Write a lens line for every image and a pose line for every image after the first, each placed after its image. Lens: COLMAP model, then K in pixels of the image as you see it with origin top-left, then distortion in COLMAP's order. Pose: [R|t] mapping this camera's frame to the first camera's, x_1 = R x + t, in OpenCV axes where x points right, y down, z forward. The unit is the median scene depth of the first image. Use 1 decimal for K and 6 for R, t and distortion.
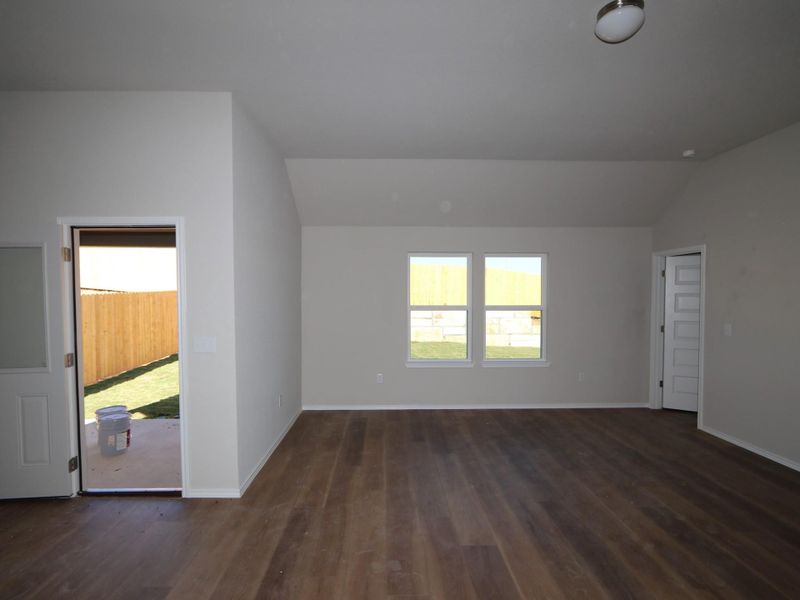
lens RADIAL K [[413.0, 0, 400.0], [0, 413.0, 300.0], [0, 0, 1]] dist [-0.003128, -0.000758]
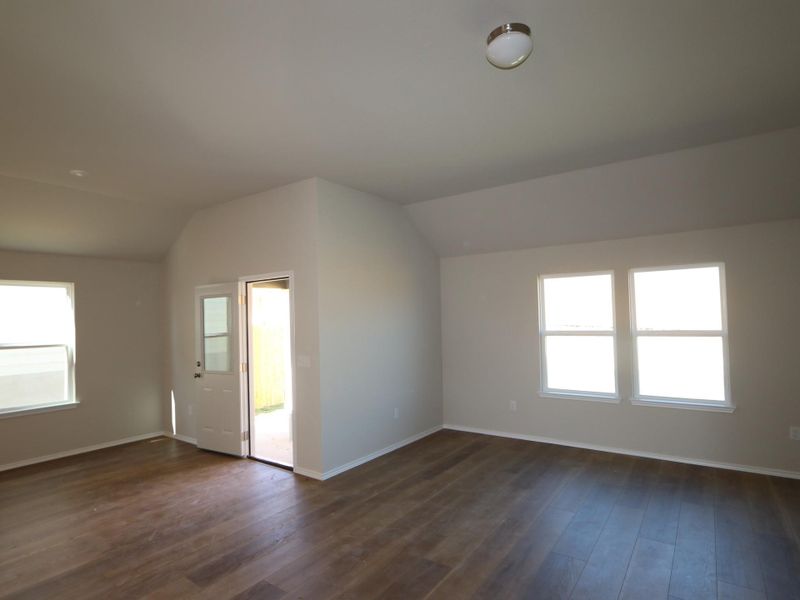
lens RADIAL K [[425.6, 0, 400.0], [0, 425.6, 300.0], [0, 0, 1]] dist [-0.004669, -0.002285]
pose [[0.807544, -0.047331, -0.587905, 0.347787], [0.012916, 0.997955, -0.062601, -0.000536], [0.589666, 0.042960, 0.806504, 0.022465]]
